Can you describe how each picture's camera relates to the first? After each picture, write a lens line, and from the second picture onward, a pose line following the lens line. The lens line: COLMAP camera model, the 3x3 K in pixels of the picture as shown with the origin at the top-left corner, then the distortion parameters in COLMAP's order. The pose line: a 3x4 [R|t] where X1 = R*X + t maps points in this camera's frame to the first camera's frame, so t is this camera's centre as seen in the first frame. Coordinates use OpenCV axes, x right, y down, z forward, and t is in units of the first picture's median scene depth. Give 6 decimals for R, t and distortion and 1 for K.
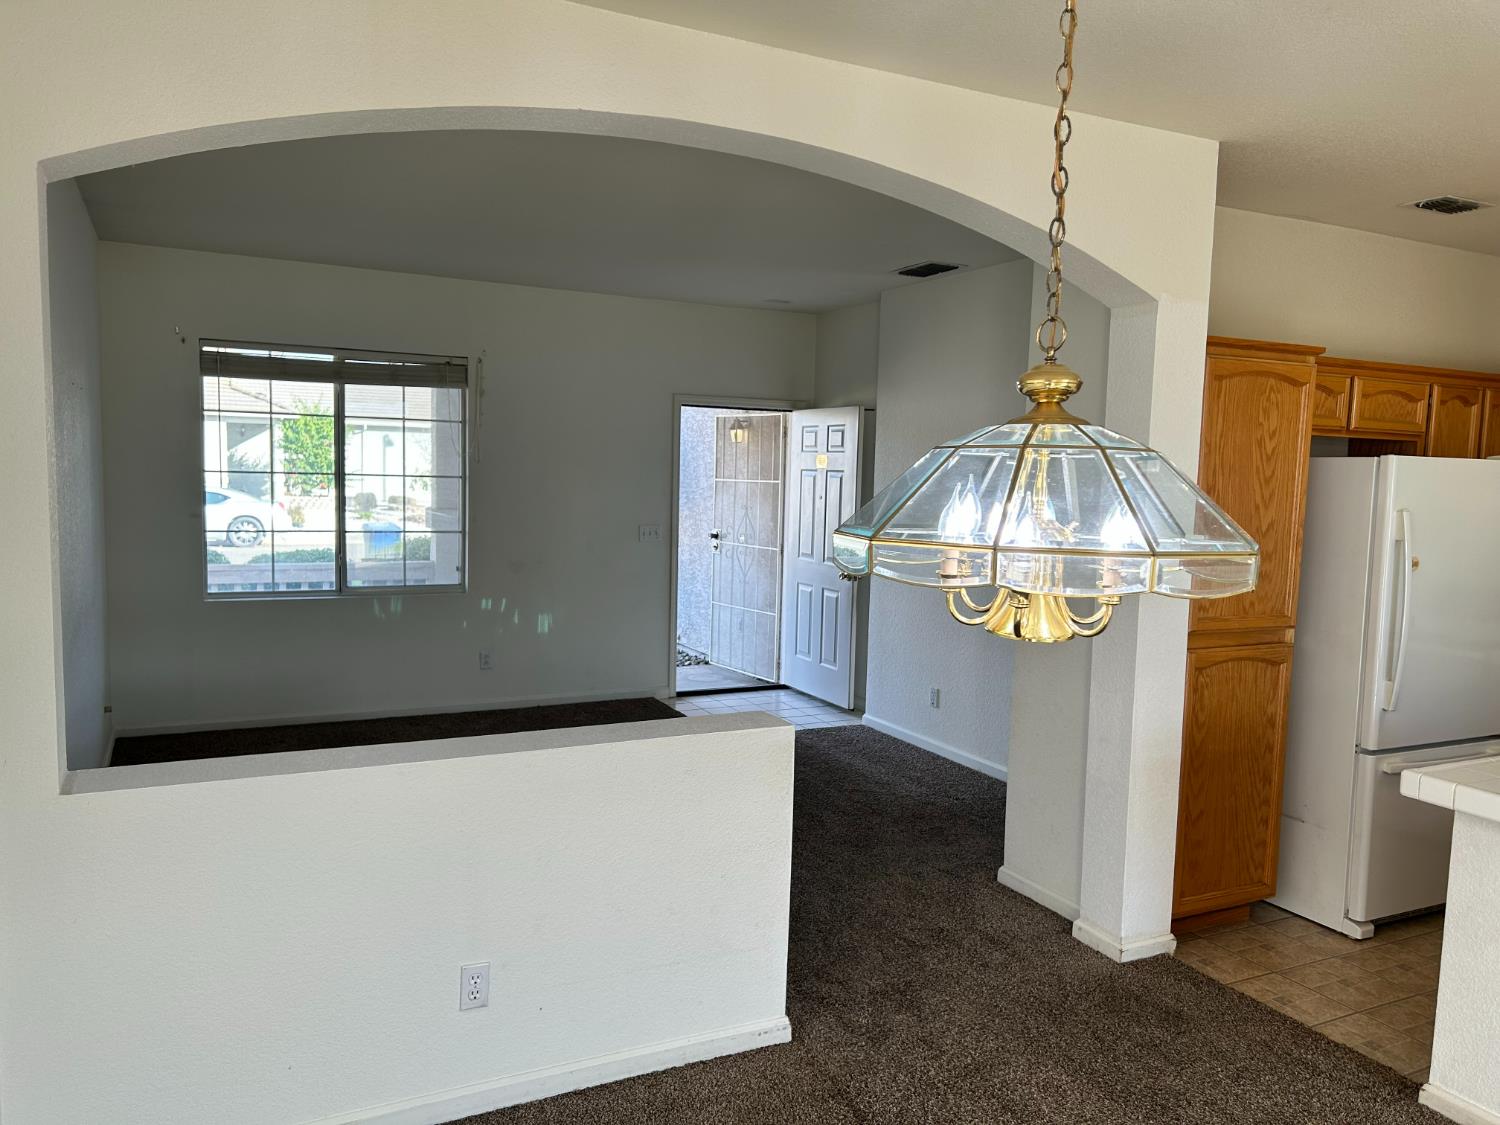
lens RADIAL K [[1122.6, 0, 750.3], [0, 1122.6, 564.0], [0, 0, 1]] dist [0.067854, -0.078378]
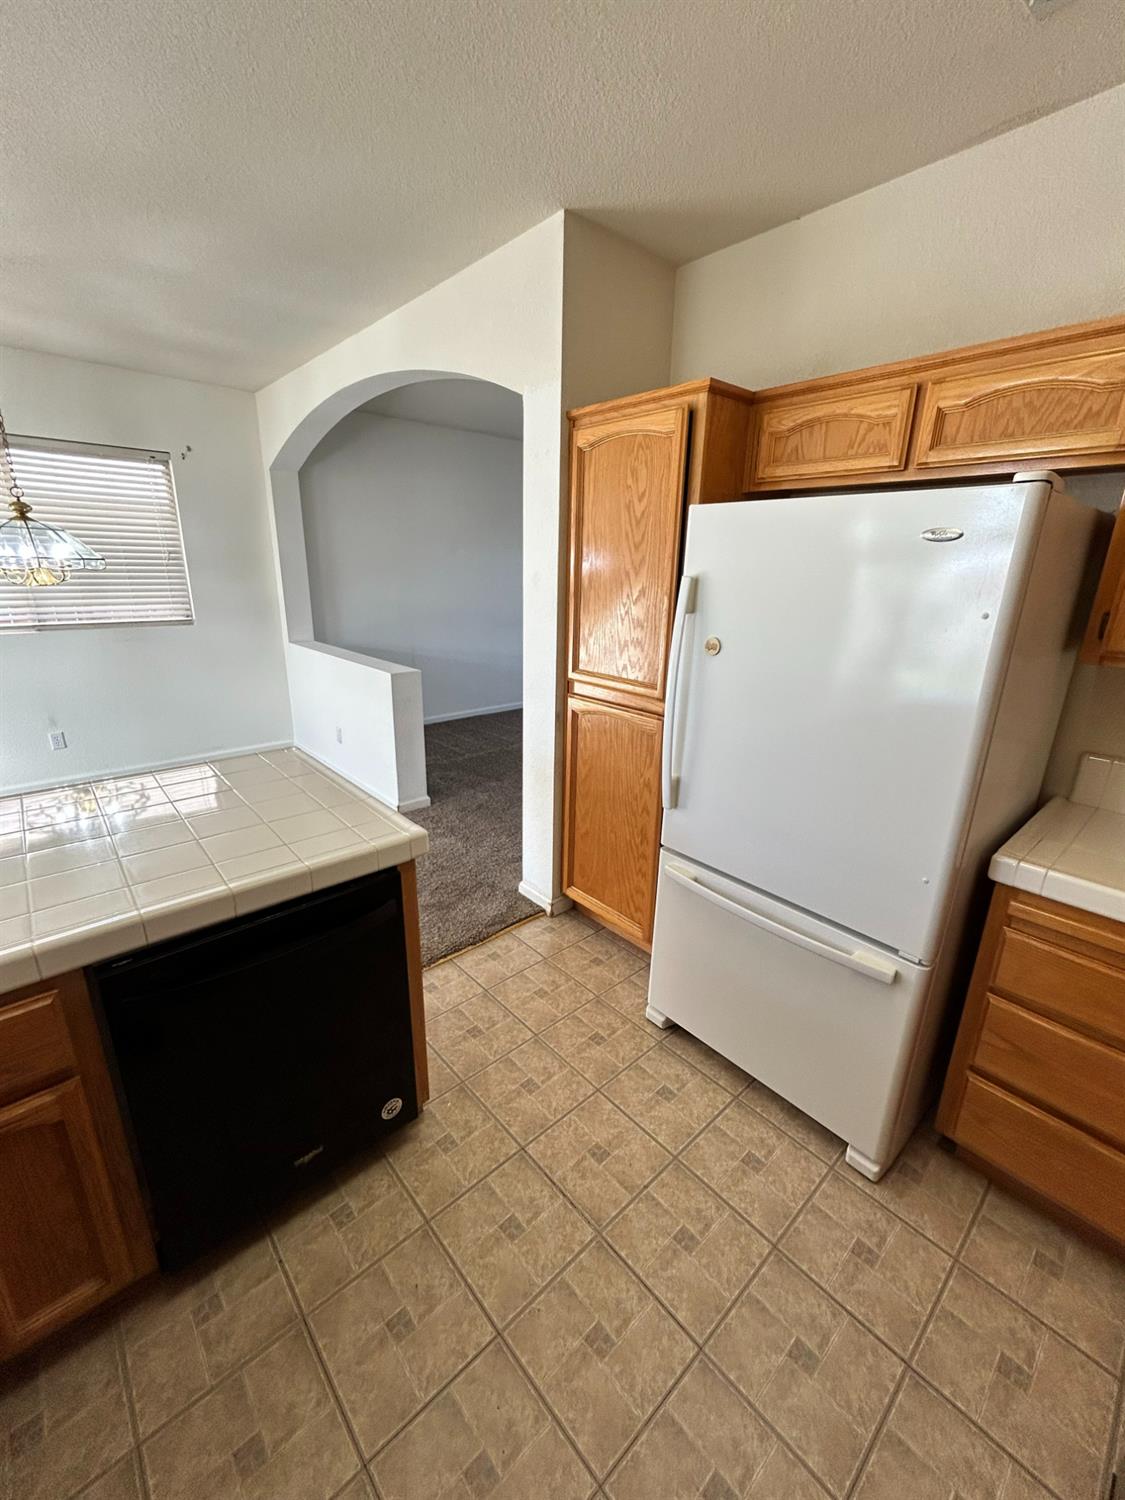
lens RADIAL K [[610.0, 0, 561.0], [0, 610.0, 749.7], [0, 0, 1]] dist [0.006916, -0.001241]
pose [[0.261973, 0.263509, -0.928404, 0.987617], [-0.101924, 0.964176, 0.244902, -0.025096], [0.959678, 0.030469, 0.279446, 0.792453]]
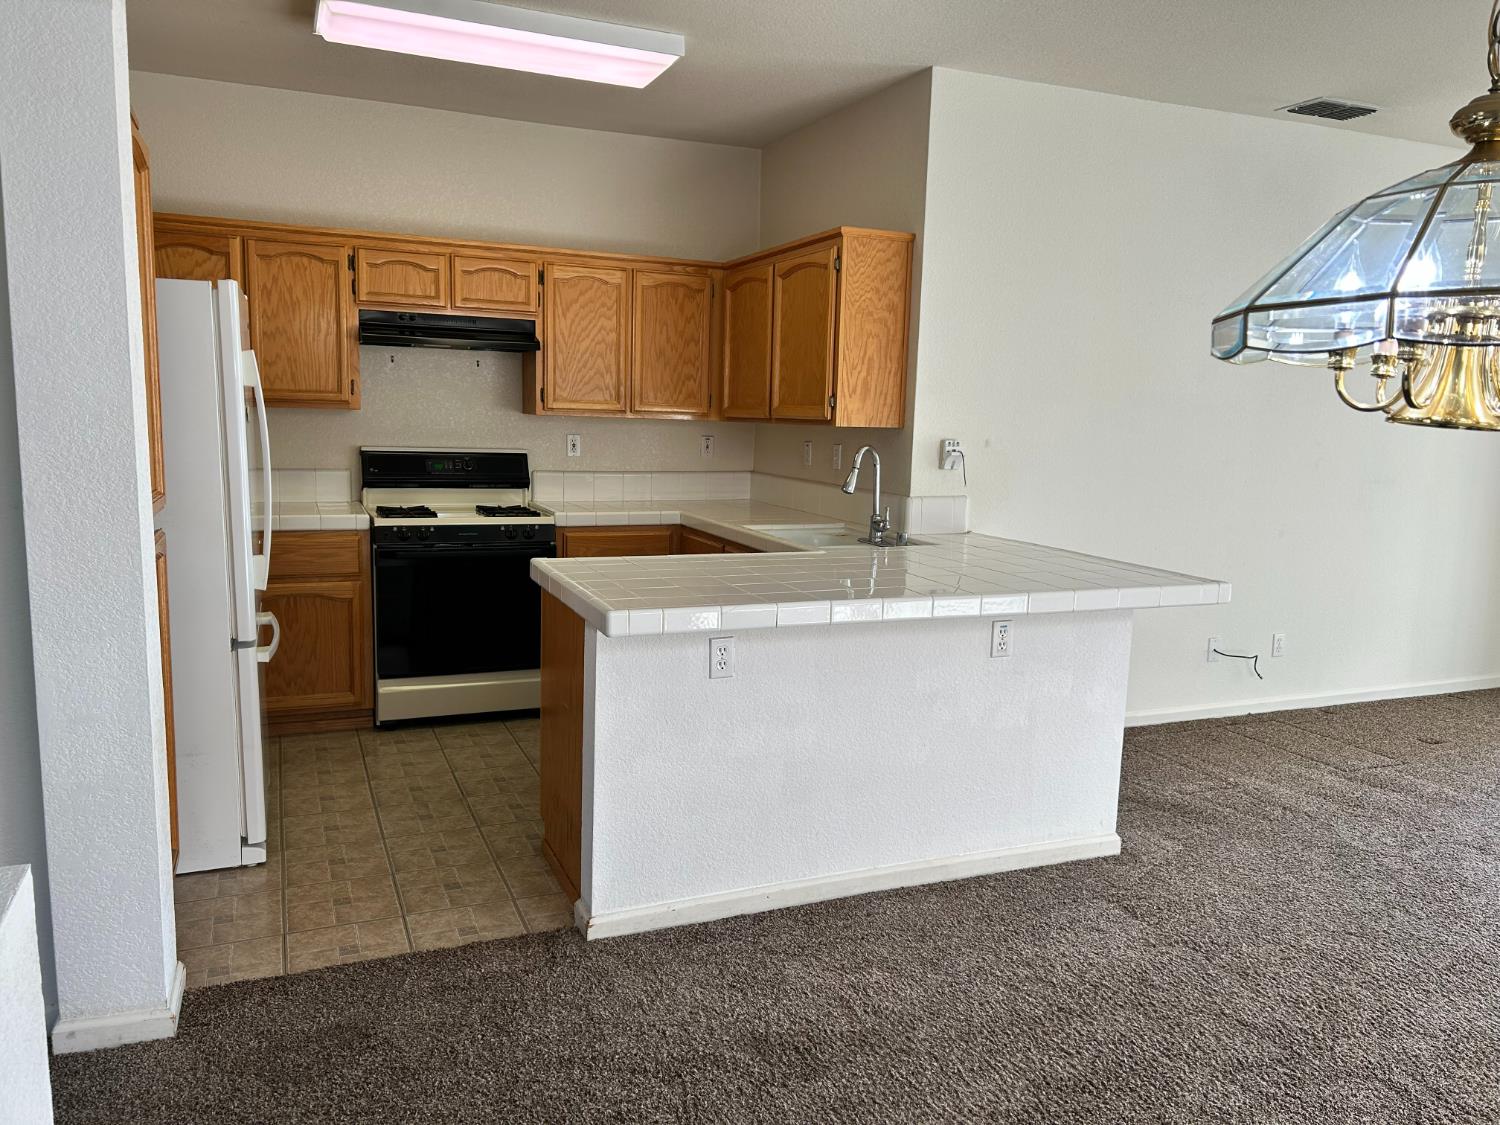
lens RADIAL K [[1122.6, 0, 750.8], [0, 1122.6, 562.1], [0, 0, 1]] dist [0.067854, -0.078378]
pose [[0.067590, -0.161675, 0.984527, -0.242101], [0.072402, 0.984976, 0.156779, 0.004126], [-0.995083, 0.060685, 0.078281, 0.577773]]
